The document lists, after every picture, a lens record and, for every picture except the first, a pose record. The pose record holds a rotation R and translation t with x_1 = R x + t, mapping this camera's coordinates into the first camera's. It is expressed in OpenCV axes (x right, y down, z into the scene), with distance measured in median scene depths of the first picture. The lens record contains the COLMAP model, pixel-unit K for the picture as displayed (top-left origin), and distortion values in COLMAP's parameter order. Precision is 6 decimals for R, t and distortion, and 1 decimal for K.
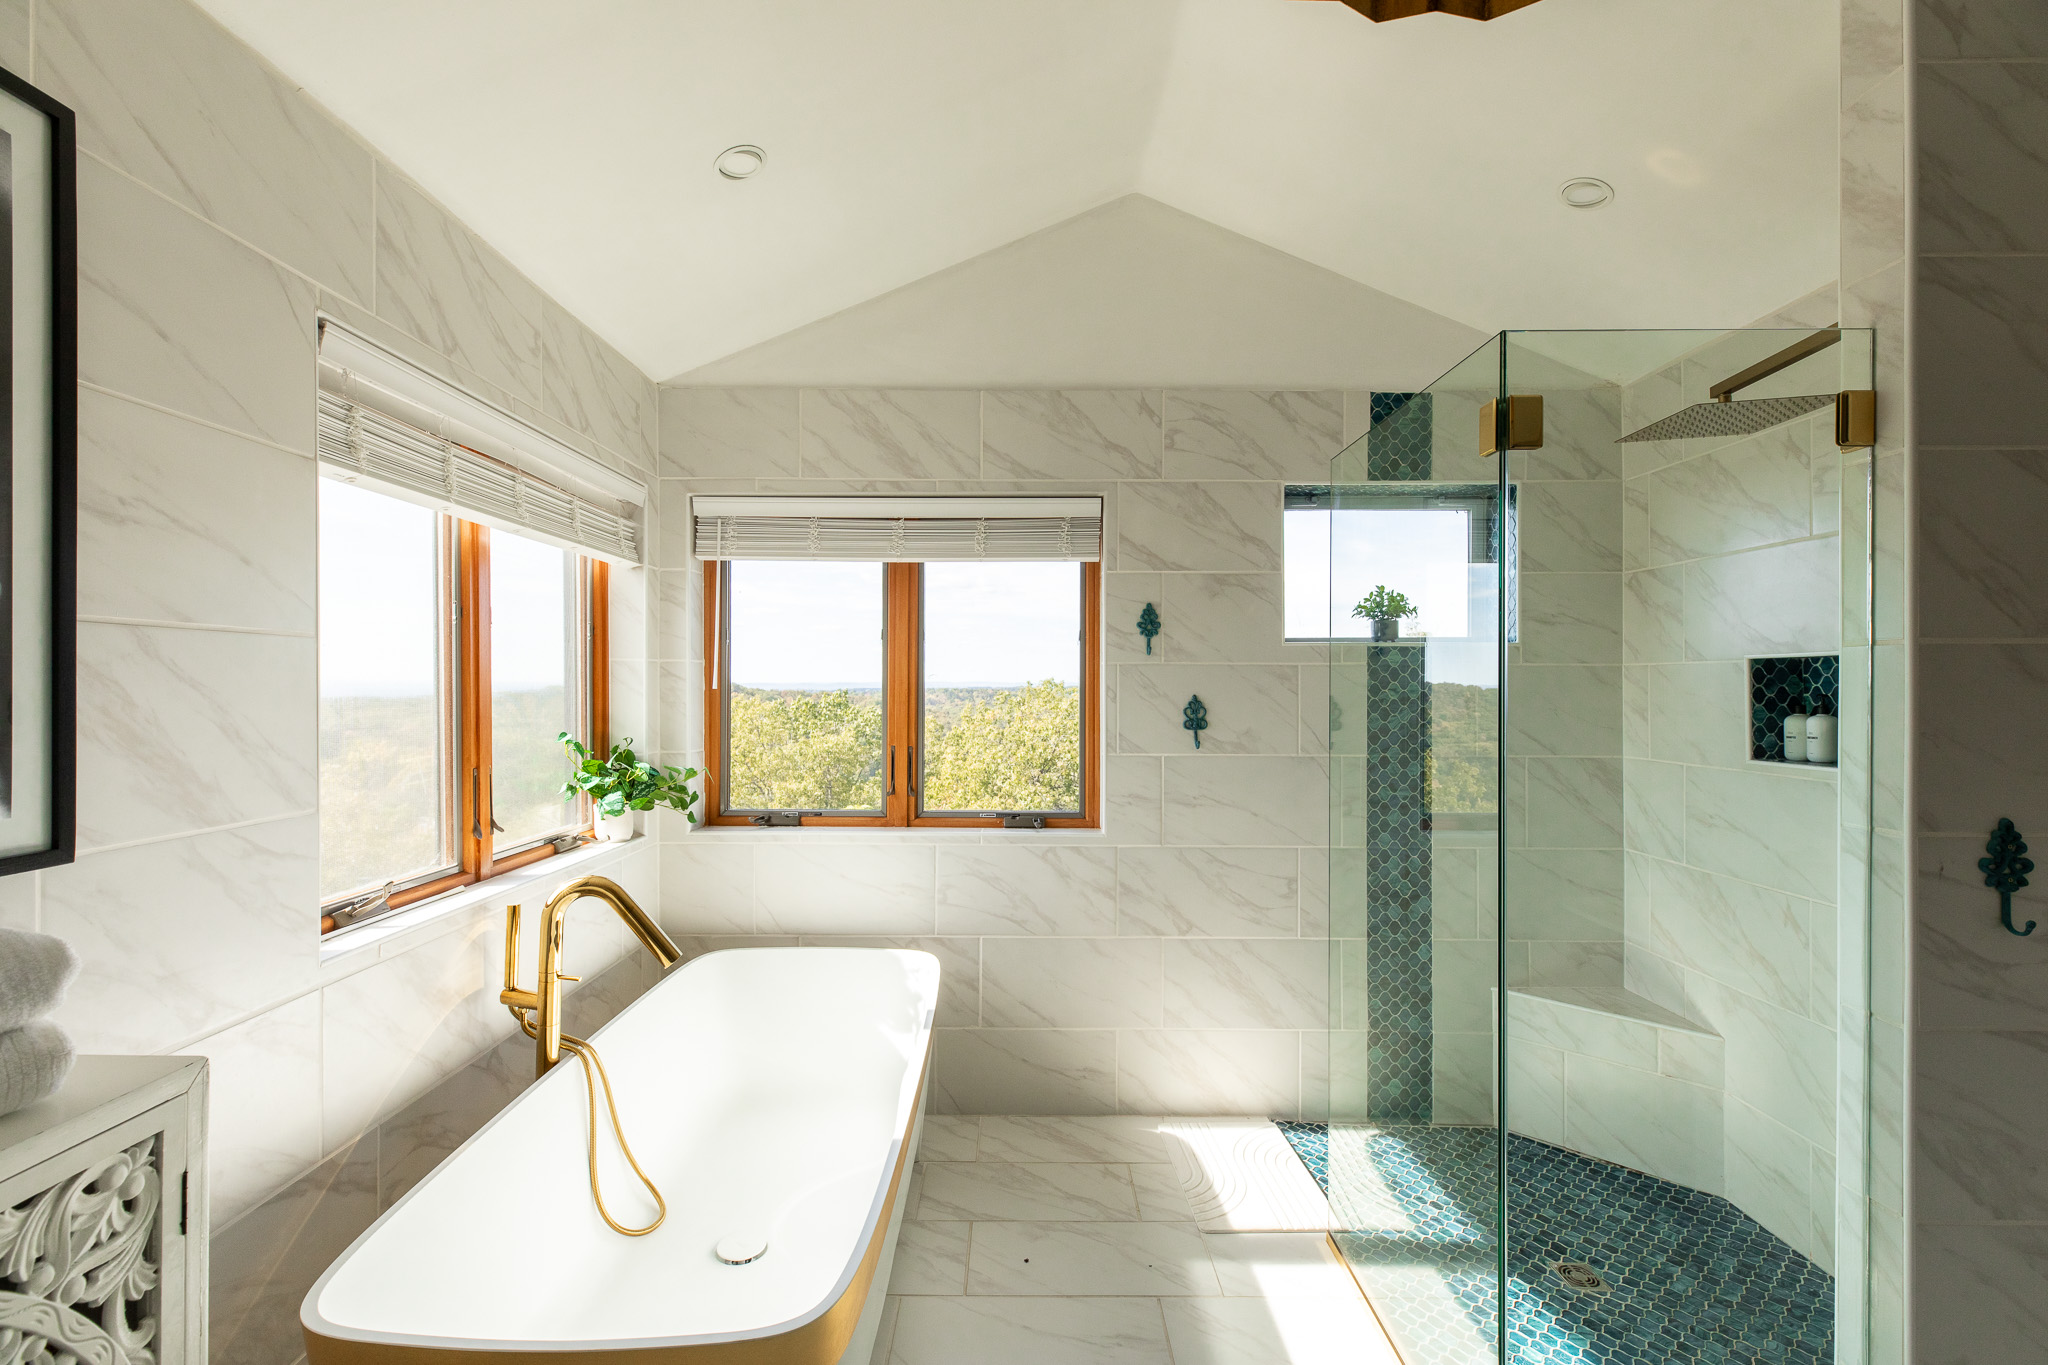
lens RADIAL K [[935.1, 0, 1024.0], [0, 935.1, 682.5], [0, 0, 1]] dist [-0.000568, 0.000029]
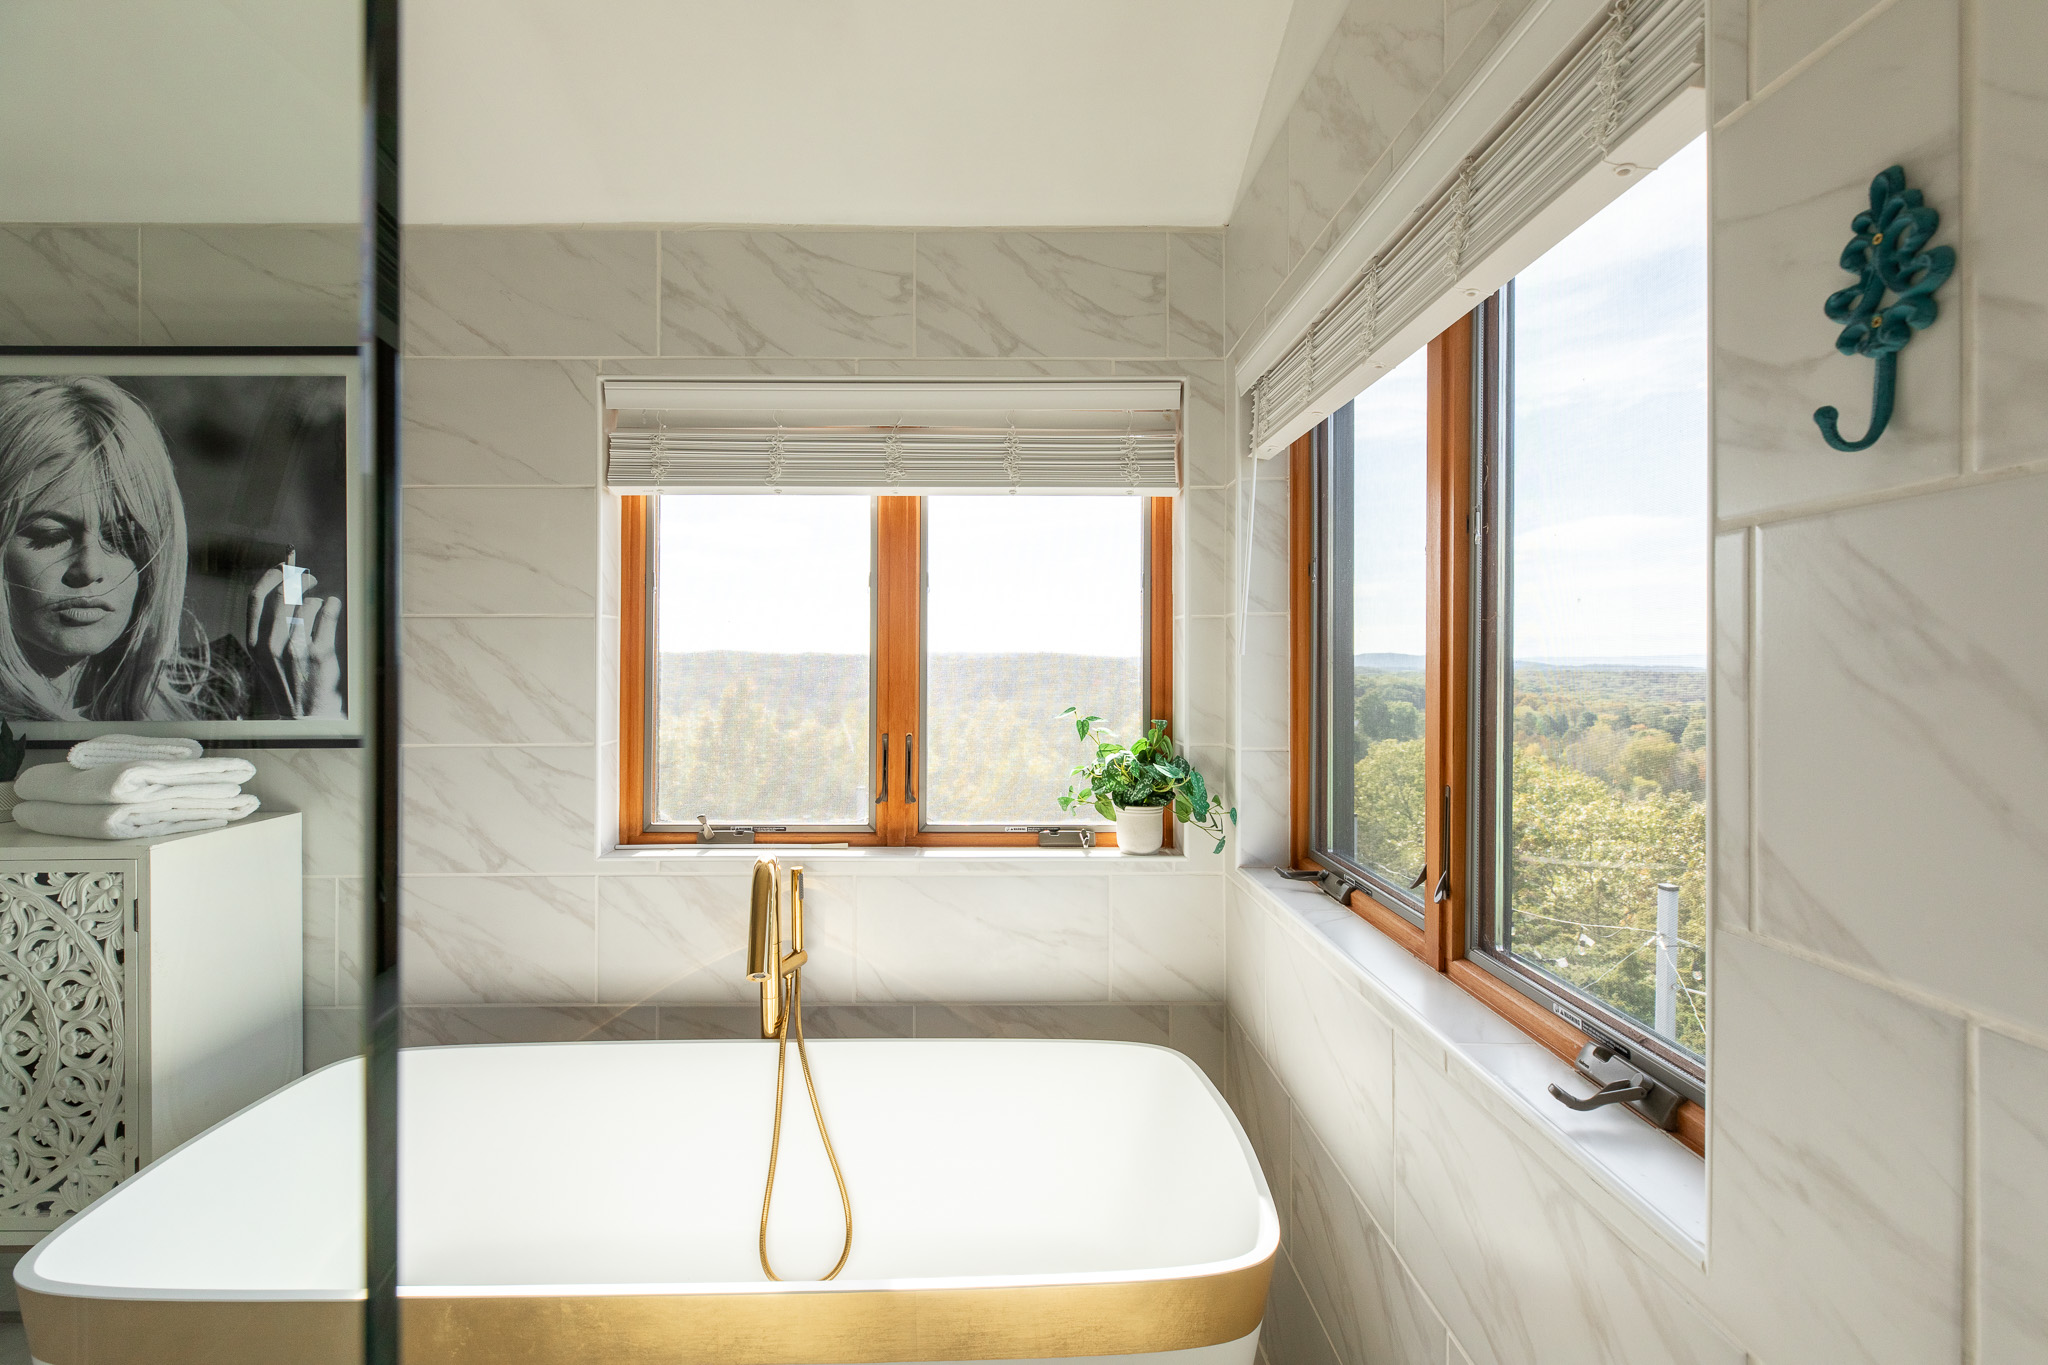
lens RADIAL K [[935.4, 0, 1016.1], [0, 935.4, 657.7], [0, 0, 1]] dist [-0.002234, -0.000451]
pose [[0.011935, -0.006332, -0.999909, 0.559790], [0.007389, 0.999953, -0.006244, 0.021796], [0.999901, -0.007314, 0.011981, 1.458609]]
